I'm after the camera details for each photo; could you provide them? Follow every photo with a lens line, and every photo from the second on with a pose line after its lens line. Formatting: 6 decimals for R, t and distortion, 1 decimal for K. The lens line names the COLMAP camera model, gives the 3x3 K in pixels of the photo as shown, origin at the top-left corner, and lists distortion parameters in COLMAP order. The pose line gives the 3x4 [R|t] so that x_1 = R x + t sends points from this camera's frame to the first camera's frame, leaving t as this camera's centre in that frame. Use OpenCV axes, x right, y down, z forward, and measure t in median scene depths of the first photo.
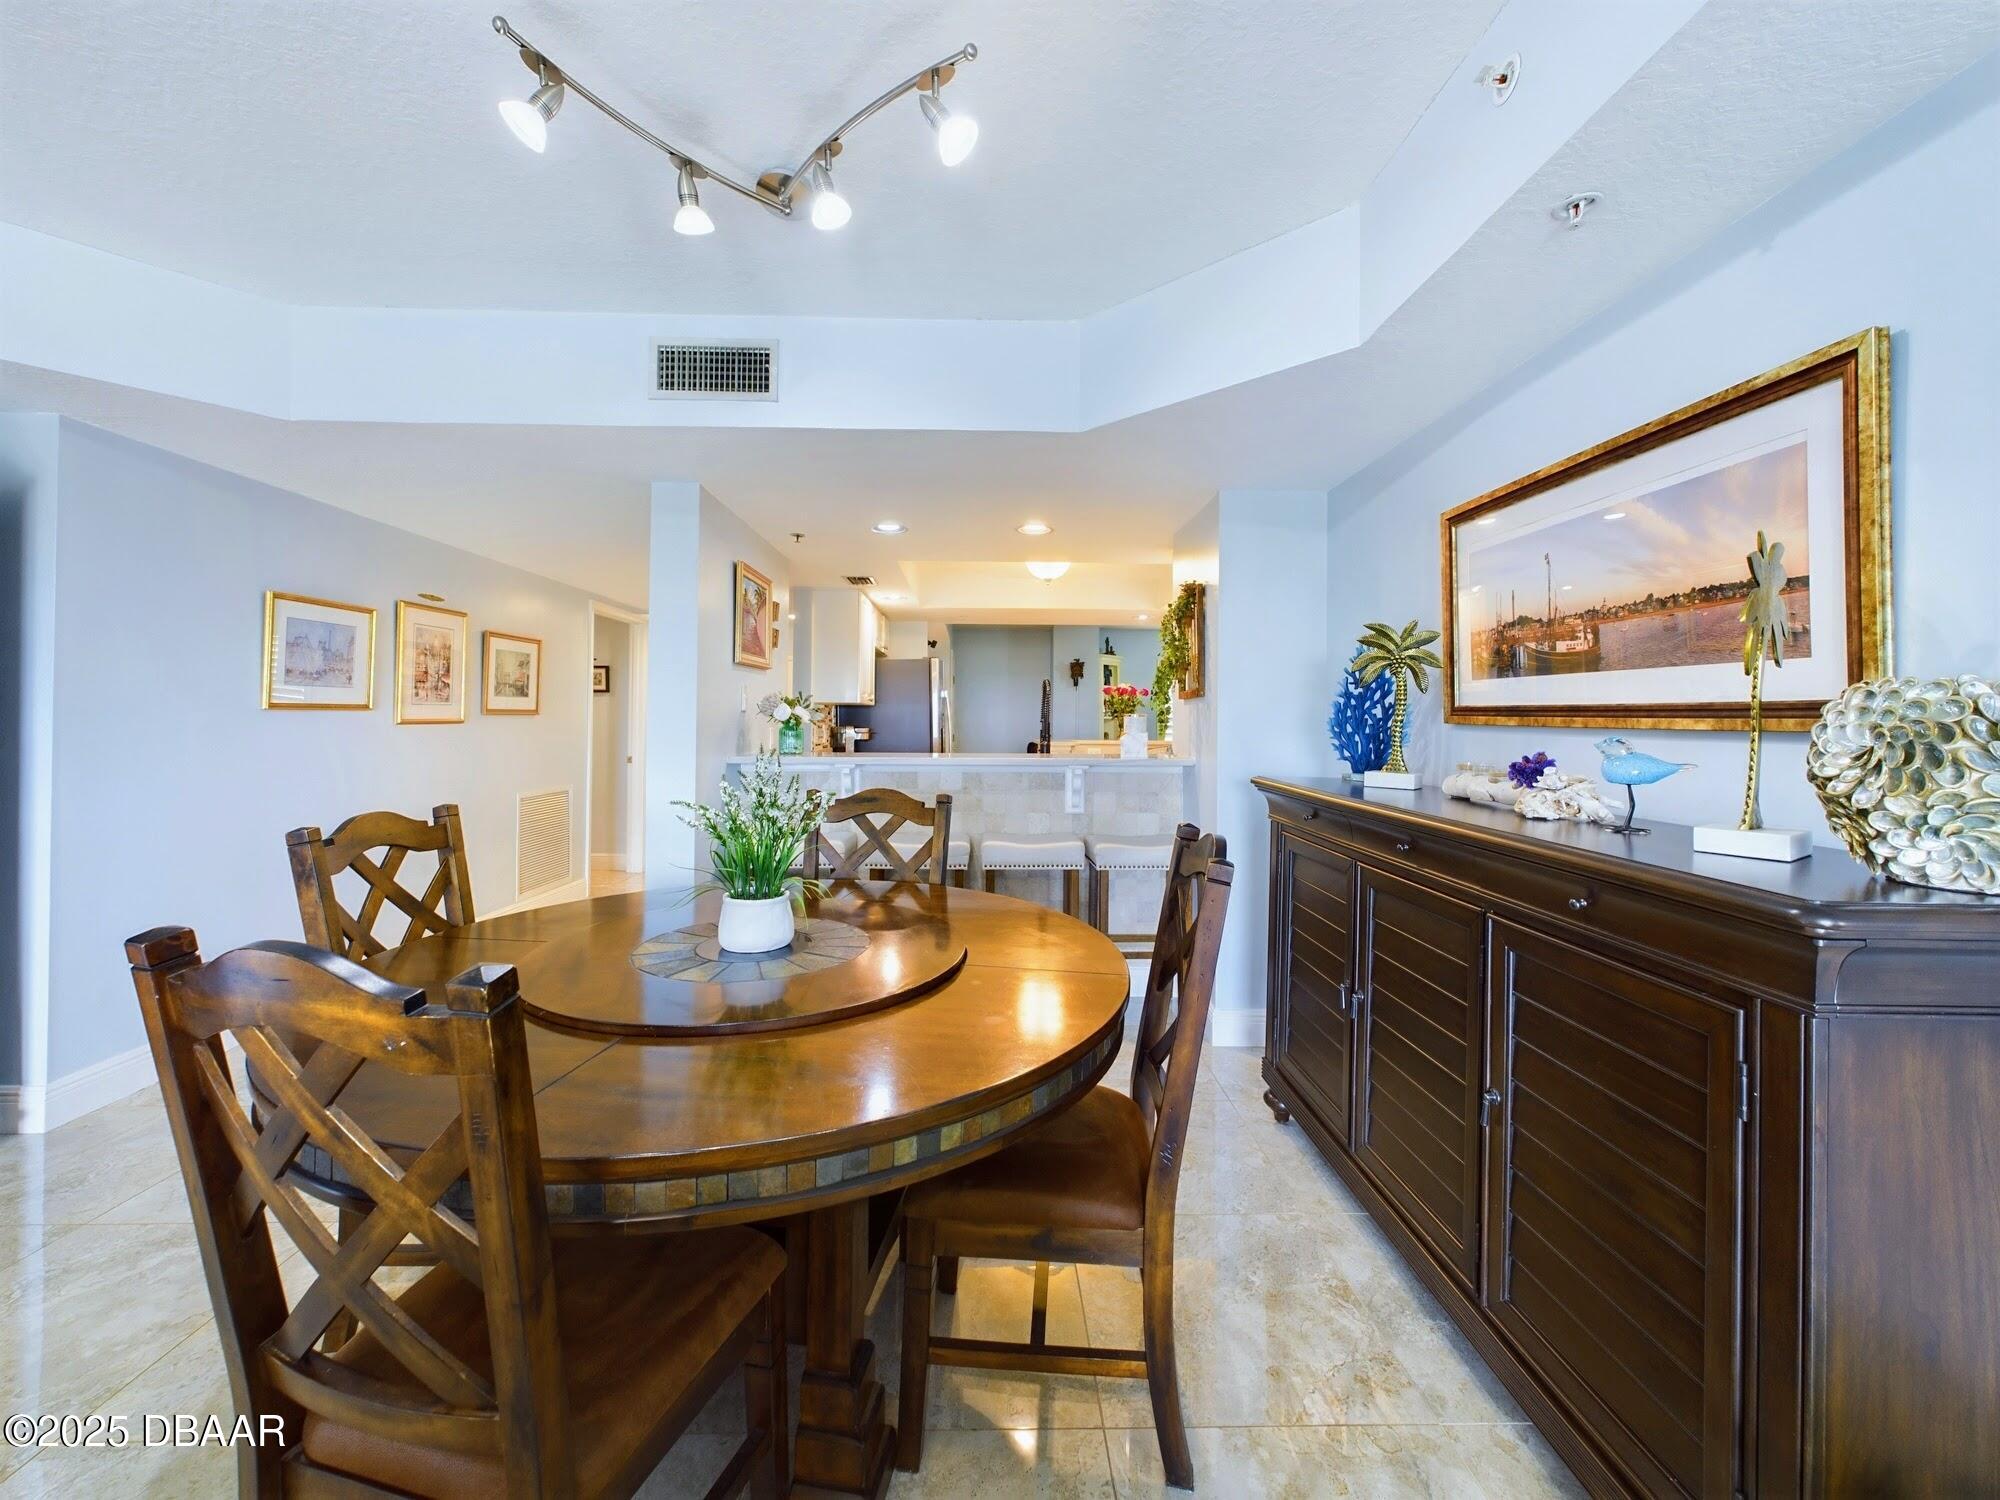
lens RADIAL K [[801.4, 0, 1000.0], [0, 801.4, 716.2], [0, 0, 1]] dist [0.000425, -0.000225]
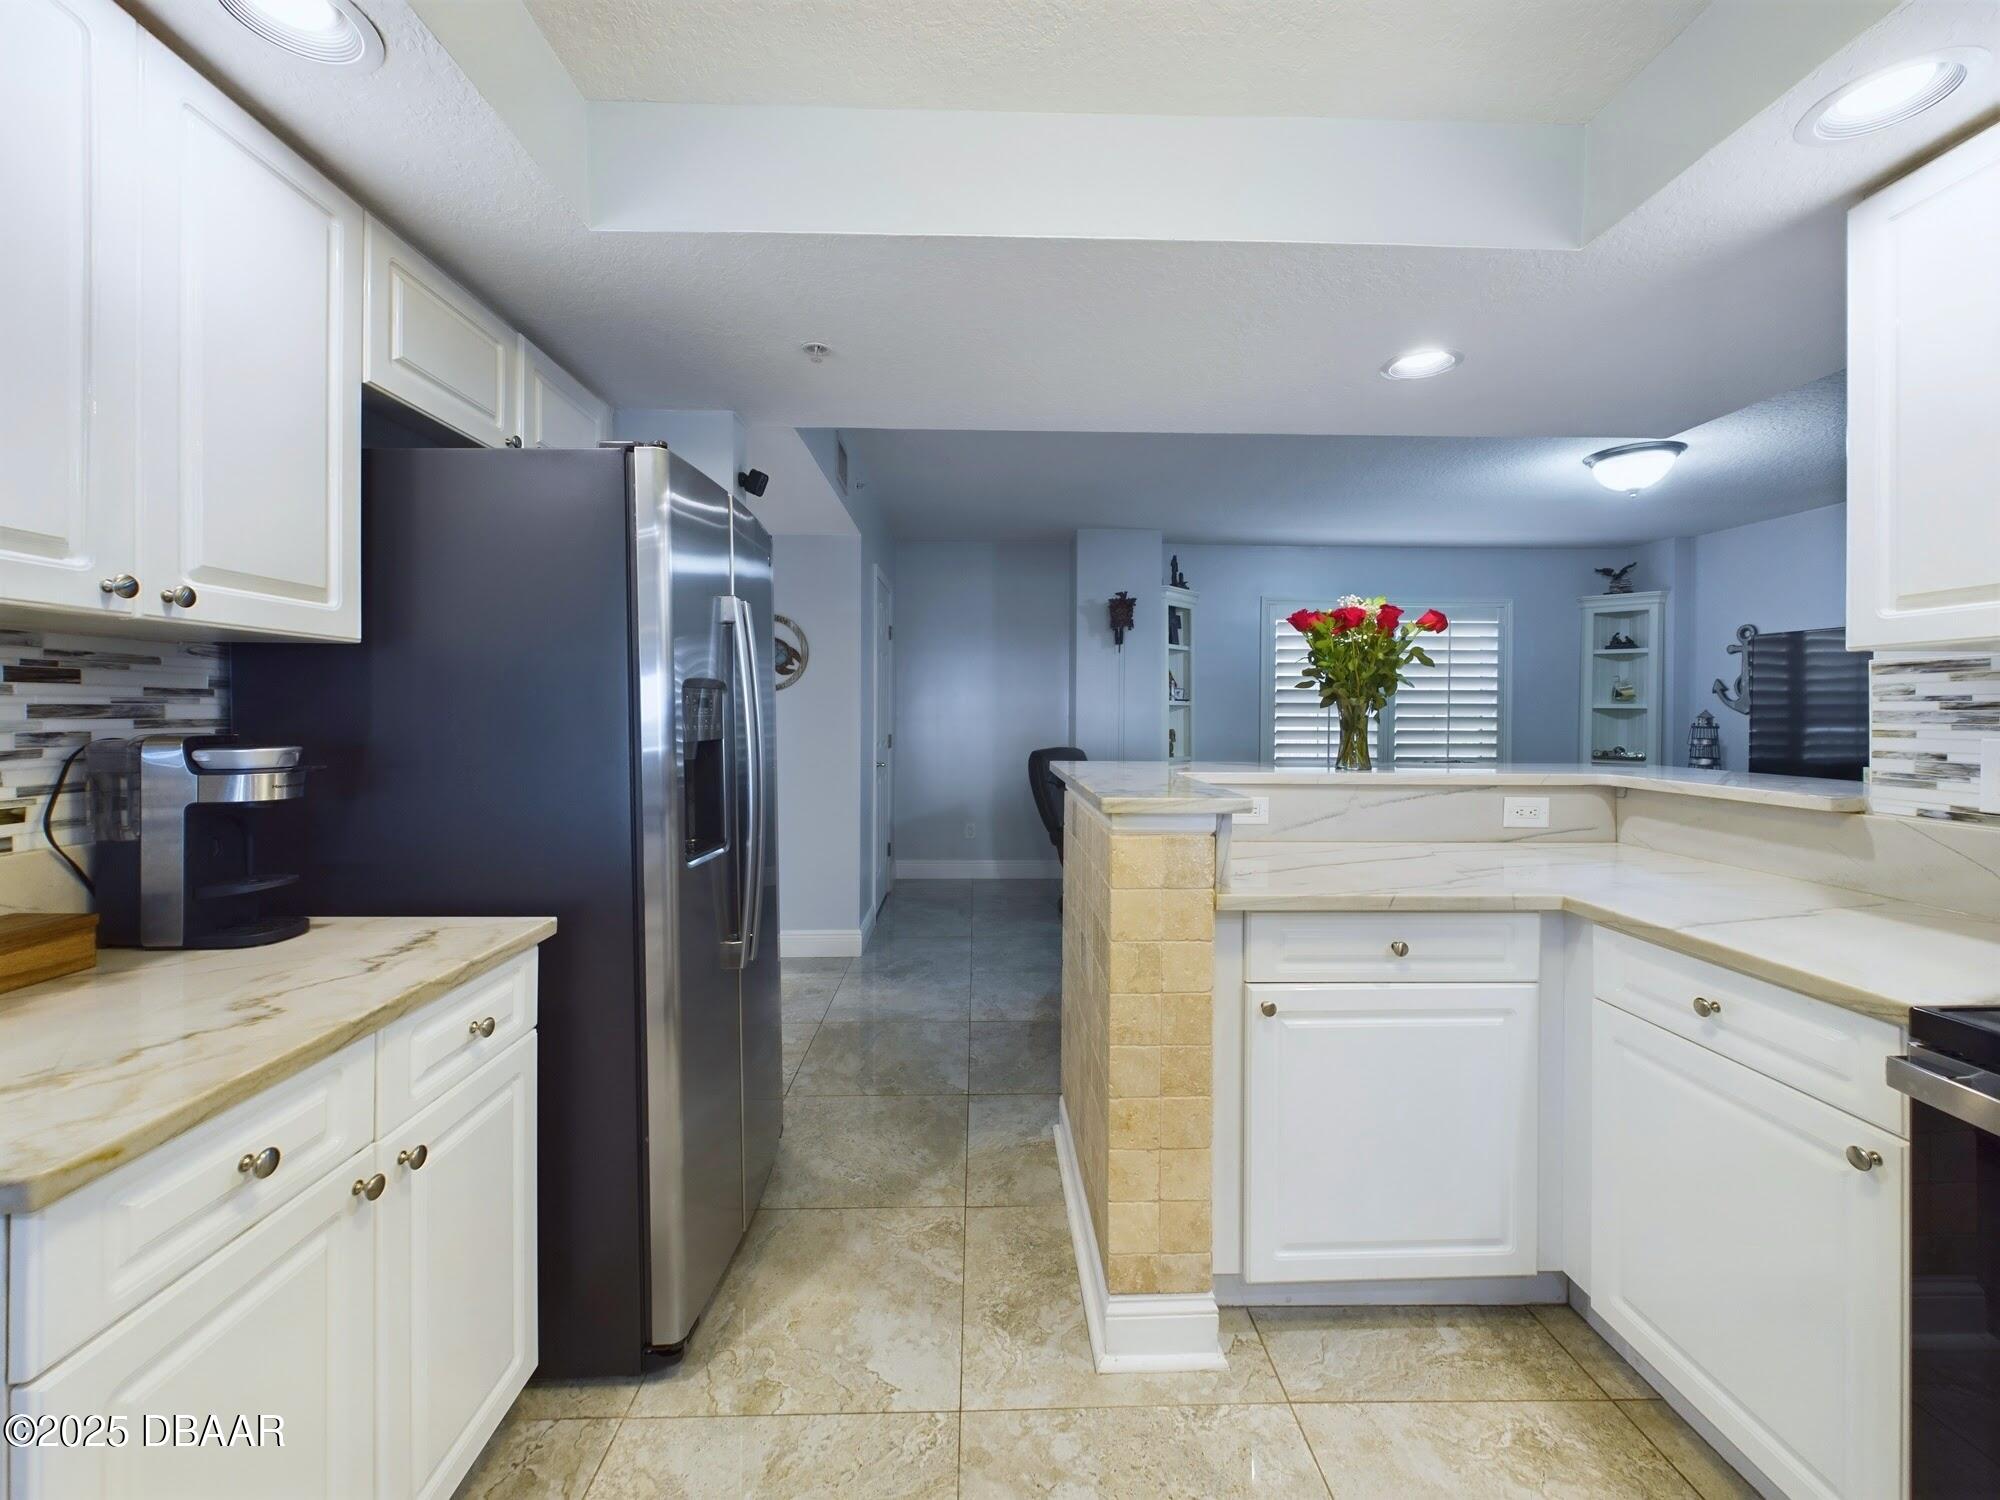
lens RADIAL K [[765.0, 0, 999.5], [0, 765.0, 744.2], [0, 0, 1]] dist [-0.025201, 0.000068]
pose [[0.999994, 0.002292, 0.002598, 0.060924], [-0.002426, 0.998588, 0.053058, 0.006953], [-0.002473, -0.053064, 0.998588, 1.999037]]
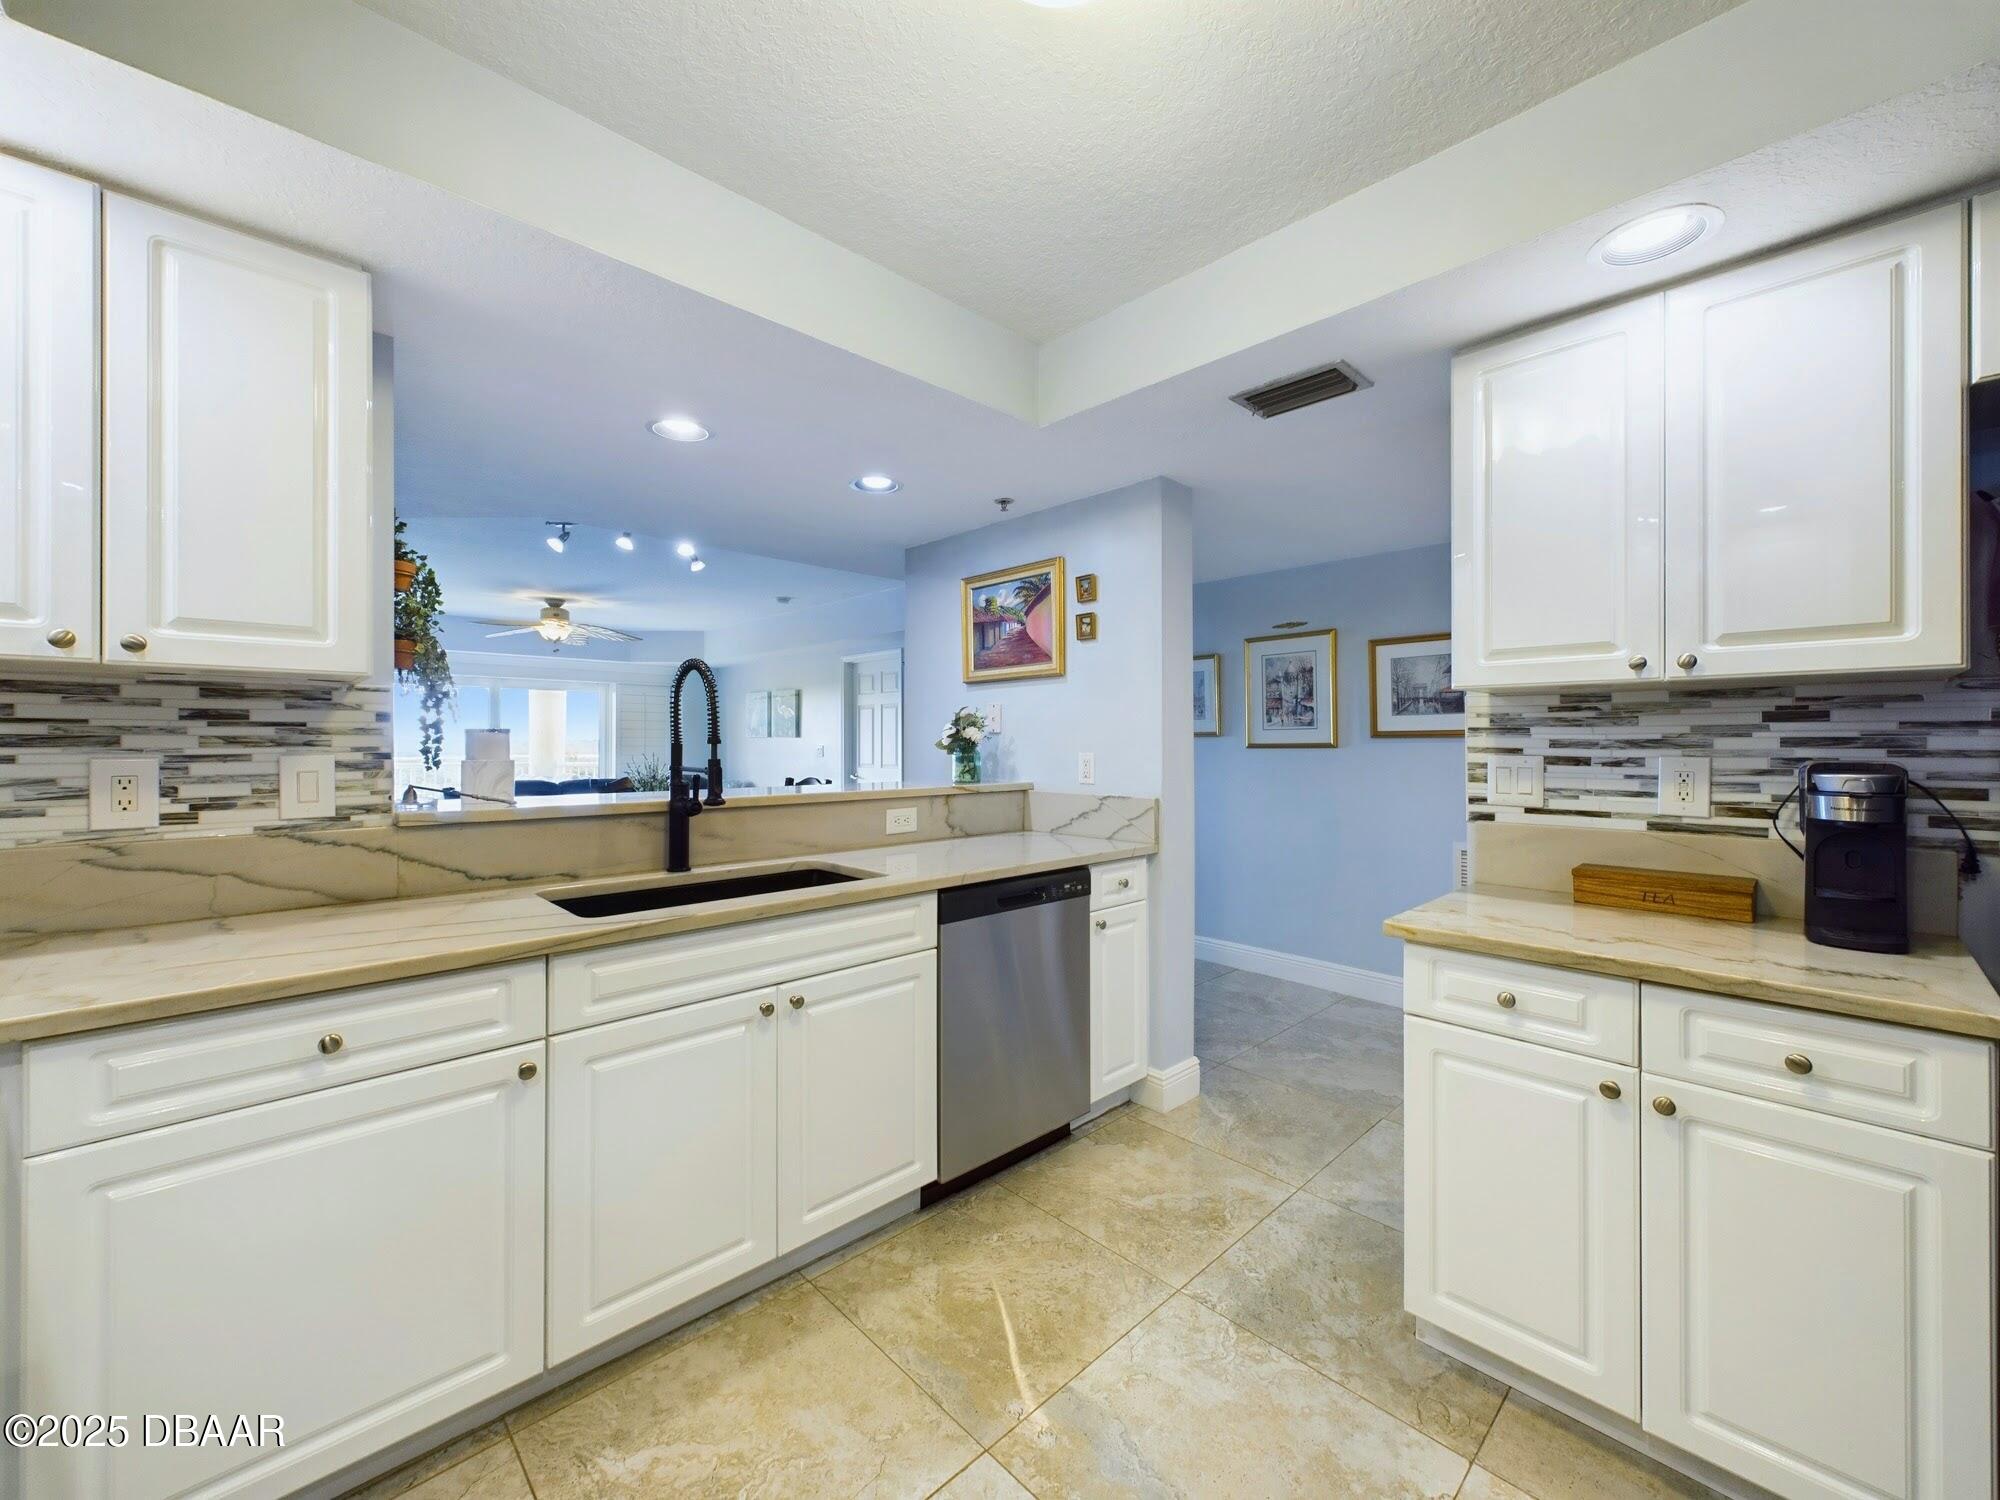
lens RADIAL K [[800.4, 0, 1001.8], [0, 800.4, 743.0], [0, 0, 1]] dist [0.000556, 0.000084]
pose [[-0.736223, -0.003628, -0.676729, 0.416918], [0.001810, 0.999971, -0.007330, 0.016069], [0.676736, -0.006622, -0.736196, 2.472454]]
